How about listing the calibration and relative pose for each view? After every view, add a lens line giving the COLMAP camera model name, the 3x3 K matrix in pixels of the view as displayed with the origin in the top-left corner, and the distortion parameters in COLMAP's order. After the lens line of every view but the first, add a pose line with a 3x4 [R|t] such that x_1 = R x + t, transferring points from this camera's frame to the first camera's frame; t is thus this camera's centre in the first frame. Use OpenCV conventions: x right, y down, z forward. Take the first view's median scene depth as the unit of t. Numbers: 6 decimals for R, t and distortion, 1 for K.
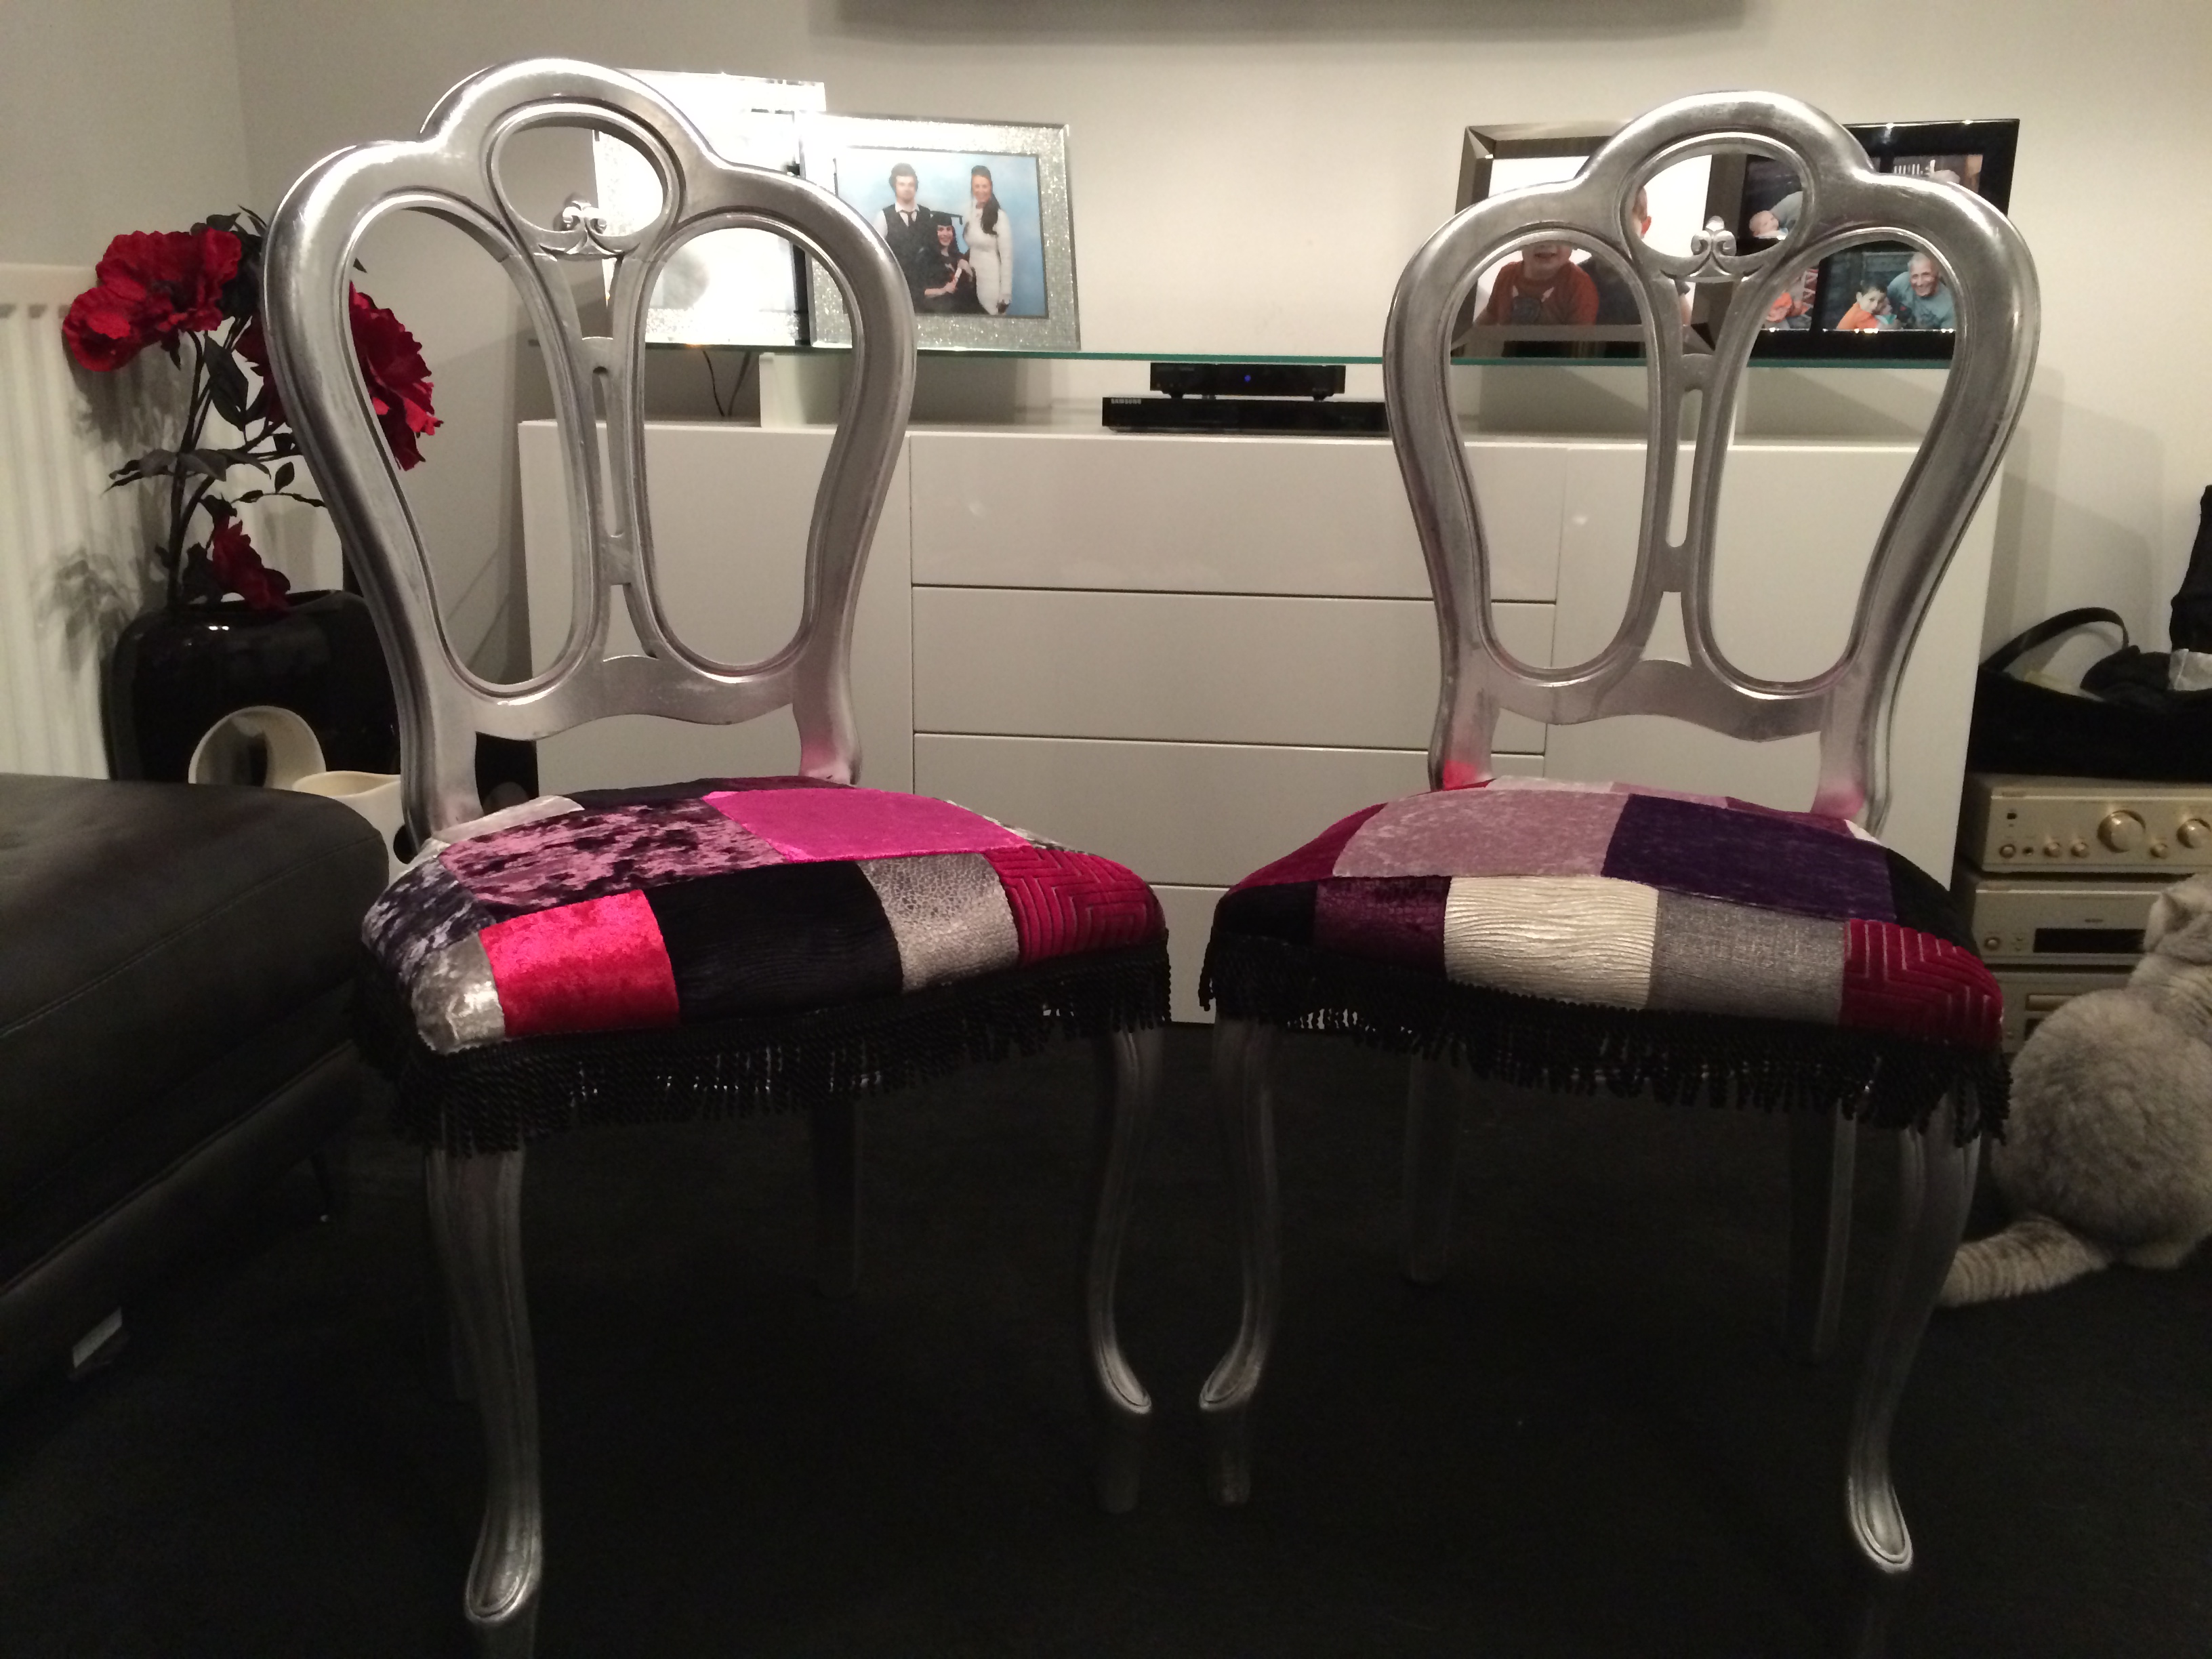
lens RADIAL K [[1895.5, 0, 1115.4], [0, 1895.5, 828.6], [0, 0, 1]] dist [0.079649, -0.117597]
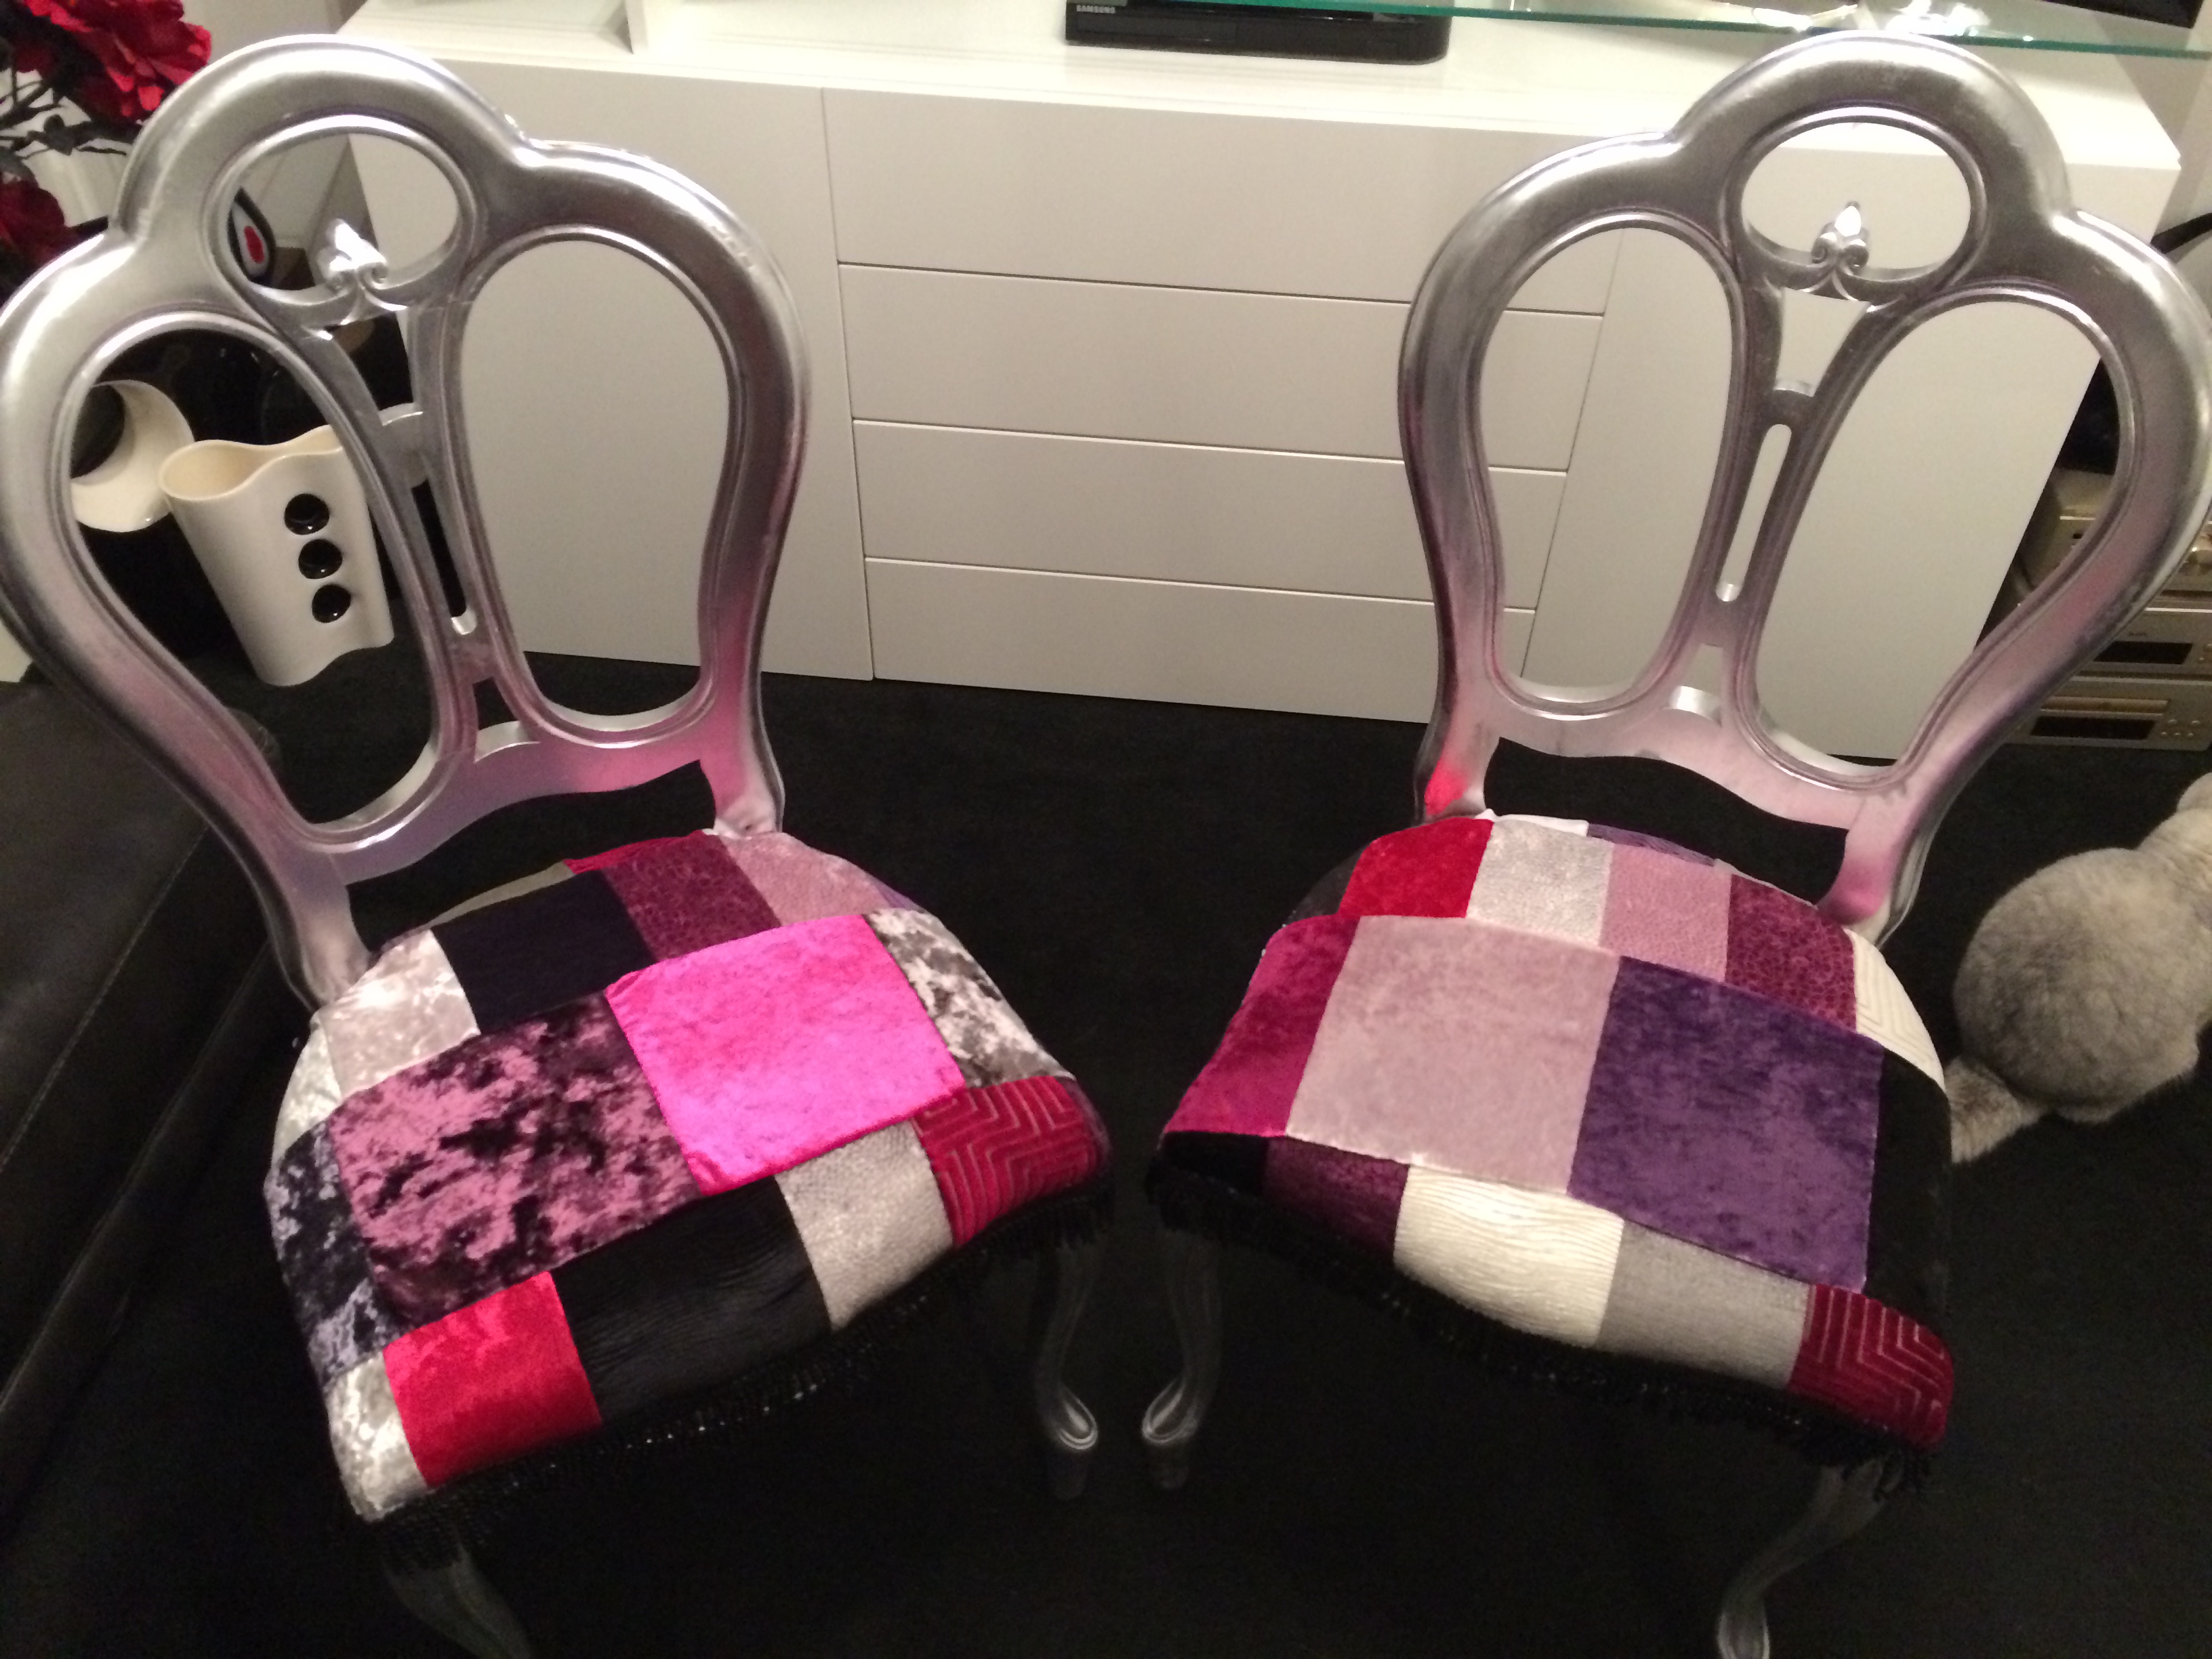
lens RADIAL K [[1895.5, 0, 1111.2], [0, 1895.5, 829.7], [0, 0, 1]] dist [0.079649, -0.117597]
pose [[0.999935, 0.011157, -0.002276, 0.028256], [-0.008440, 0.860400, 0.509550, -0.586194], [0.007644, -0.509498, 0.860438, 0.268968]]
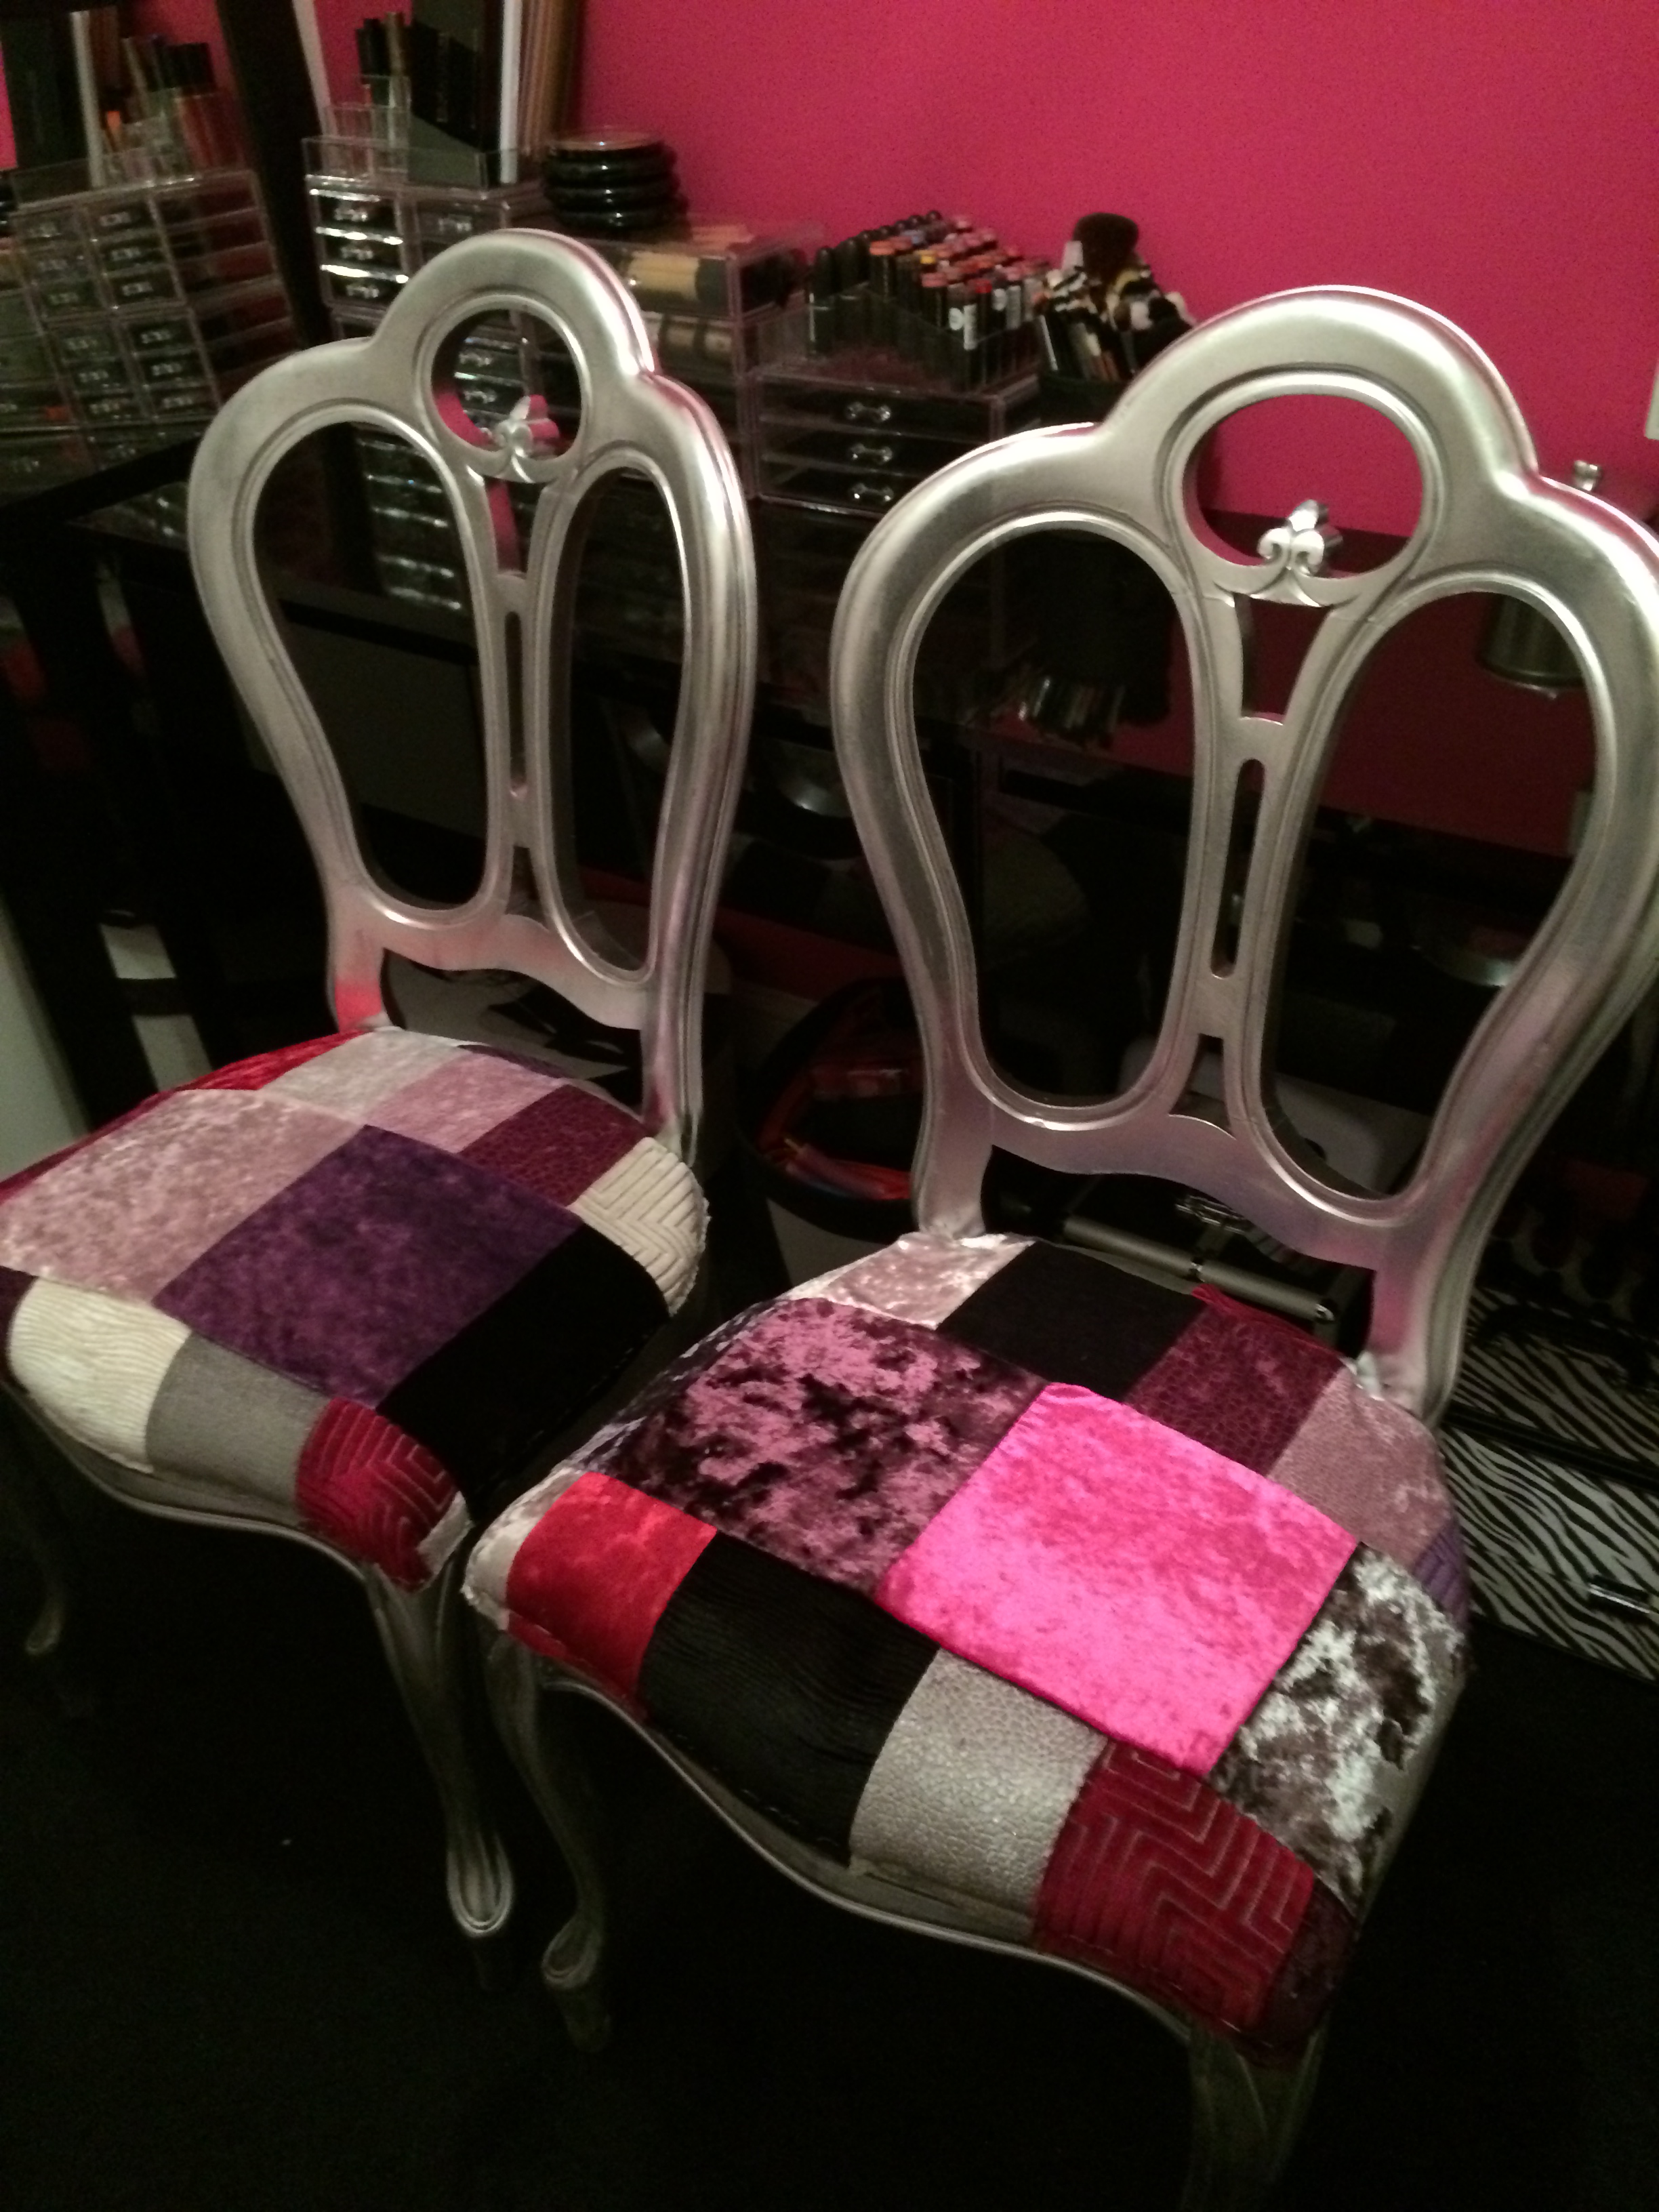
lens RADIAL K [[1895.5, 0, 841.3], [0, 1895.5, 1093.8], [0, 0, 1]] dist [0.079649, -0.117597]
pose [[0.418958, 0.474486, -0.774168, 0.309547], [-0.172545, 0.878671, 0.445159, -0.479890], [0.891461, -0.052924, 0.449997, 0.616021]]
